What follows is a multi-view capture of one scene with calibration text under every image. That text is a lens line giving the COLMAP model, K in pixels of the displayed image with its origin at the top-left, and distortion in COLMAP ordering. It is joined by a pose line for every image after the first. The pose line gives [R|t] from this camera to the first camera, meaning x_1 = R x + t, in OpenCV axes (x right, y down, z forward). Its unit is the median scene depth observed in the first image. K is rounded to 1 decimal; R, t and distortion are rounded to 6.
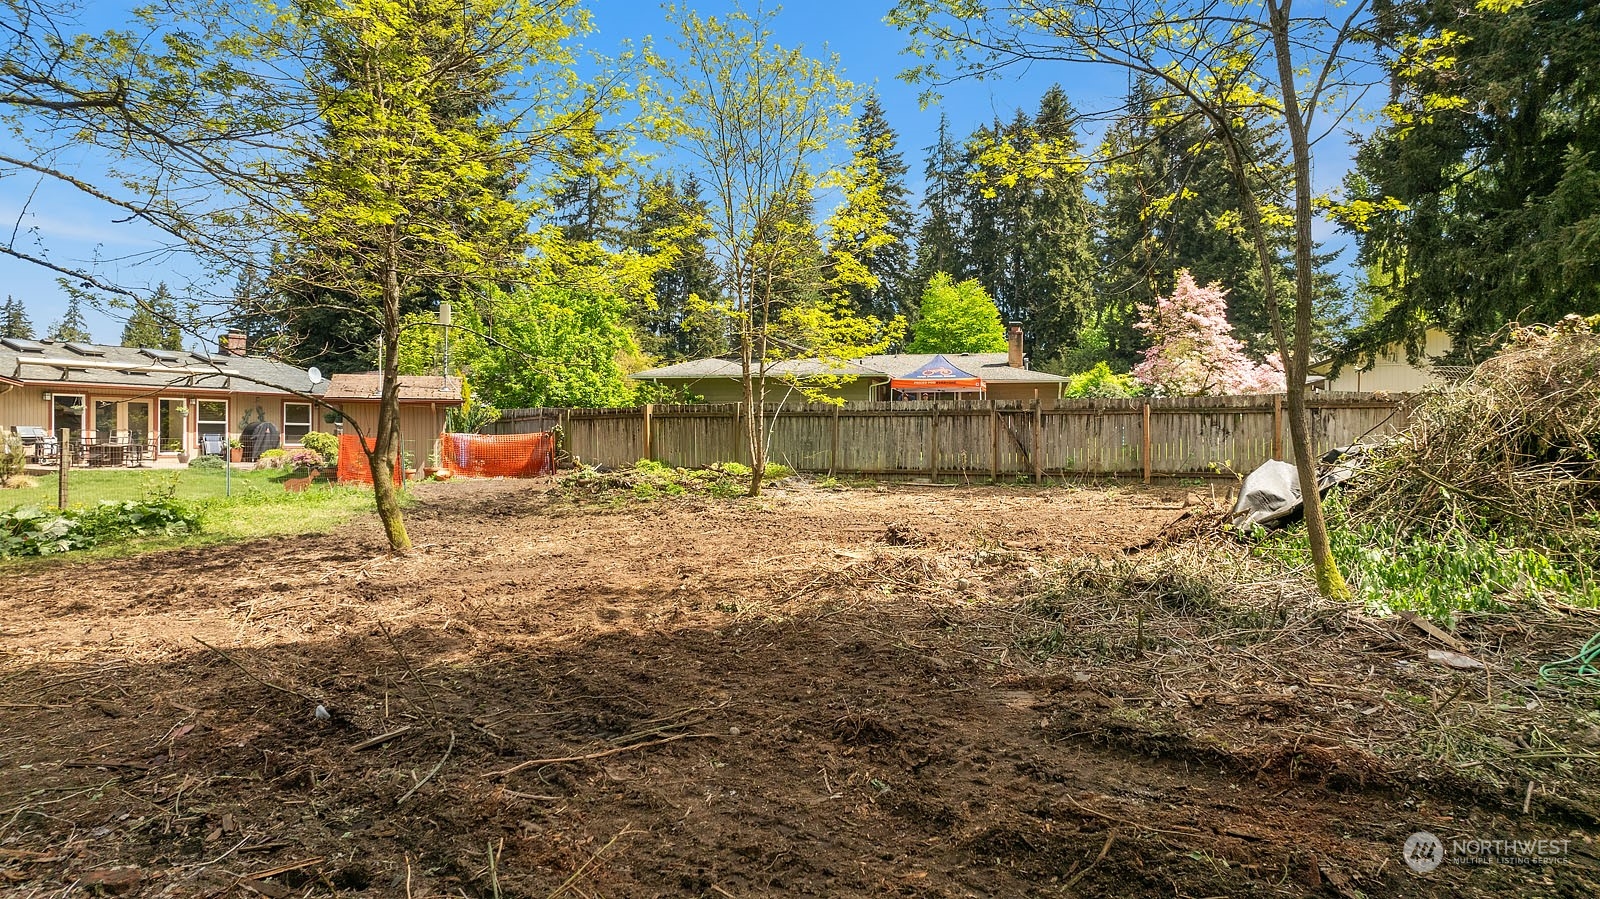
lens RADIAL K [[1141.2, 0, 801.3], [0, 1141.2, 448.2], [0, 0, 1]] dist [0.008503, 0.012347]
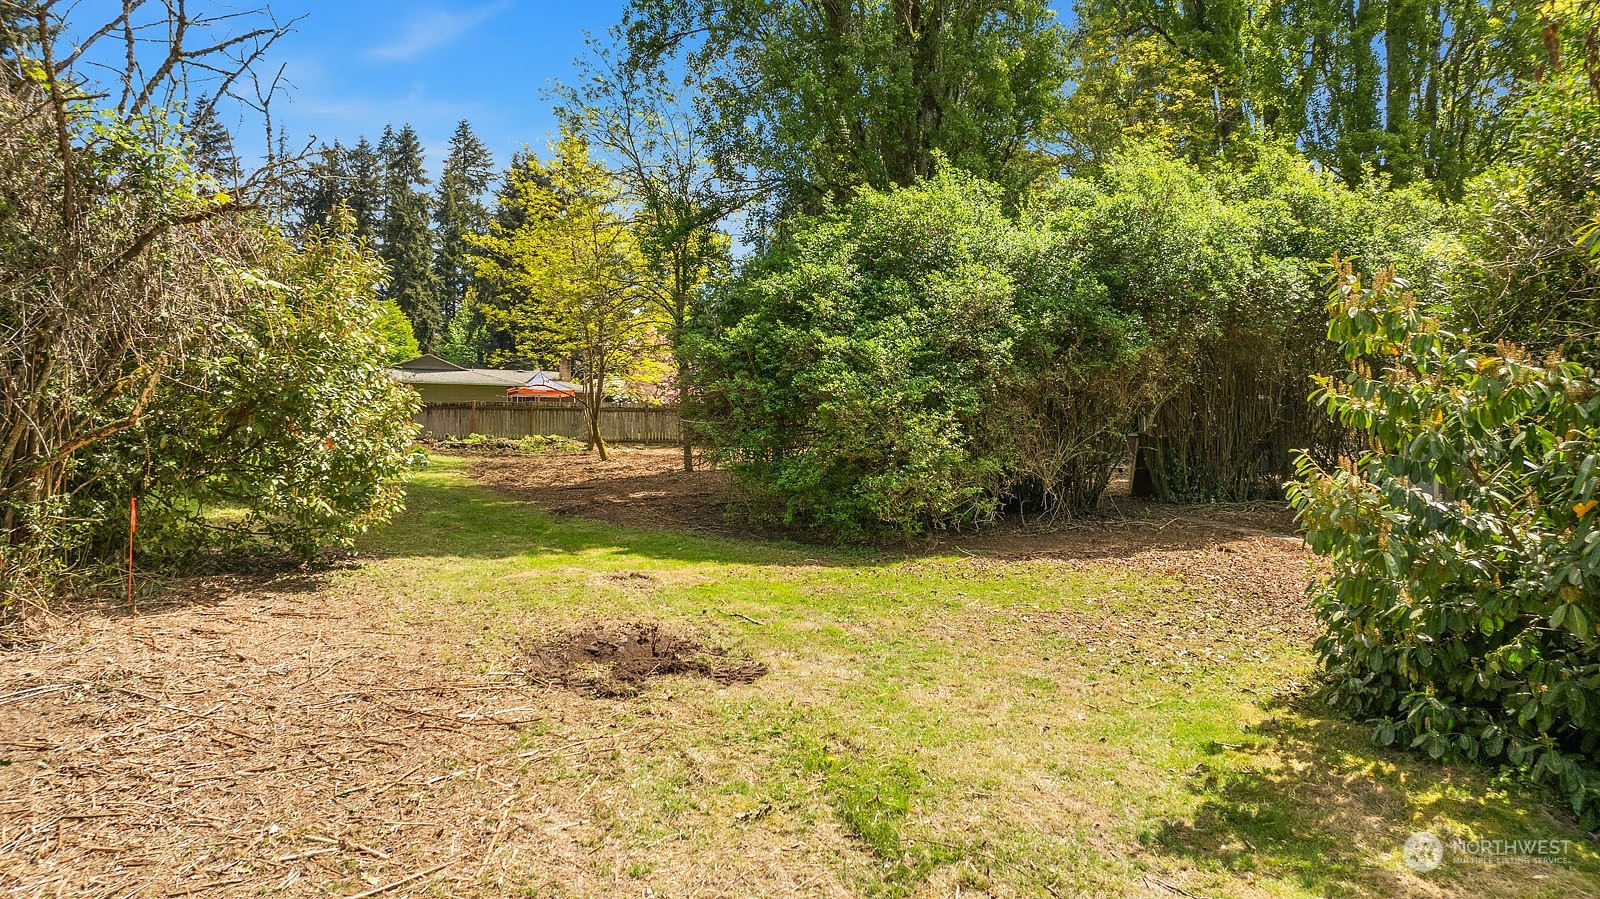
lens RADIAL K [[1141.2, 0, 797.7], [0, 1141.2, 447.0], [0, 0, 1]] dist [0.008503, 0.012347]
pose [[0.790015, 0.001886, 0.613084, -0.811544], [0.002447, 0.999978, -0.006229, 0.042210], [-0.613082, 0.006421, 0.789993, -0.624051]]
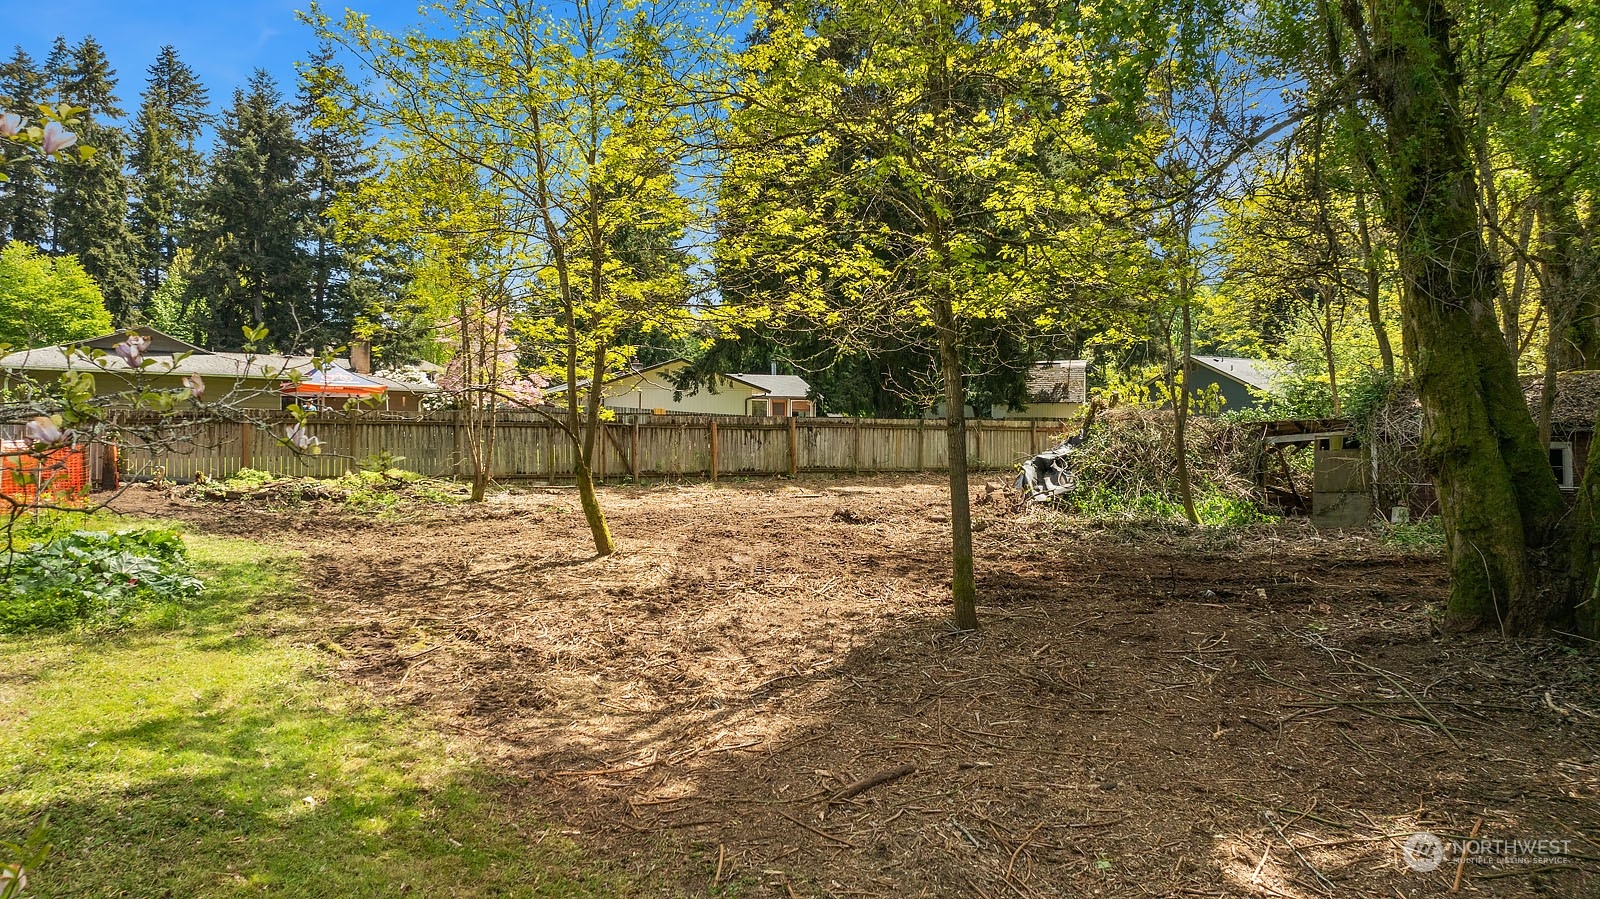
lens RADIAL K [[1141.2, 0, 801.8], [0, 1141.2, 456.9], [0, 0, 1]] dist [0.008503, 0.012347]
pose [[0.631816, -0.005195, 0.775101, -0.587326], [-0.000251, 0.999976, 0.006907, -0.005839], [-0.775118, -0.004559, 0.631800, 0.075432]]
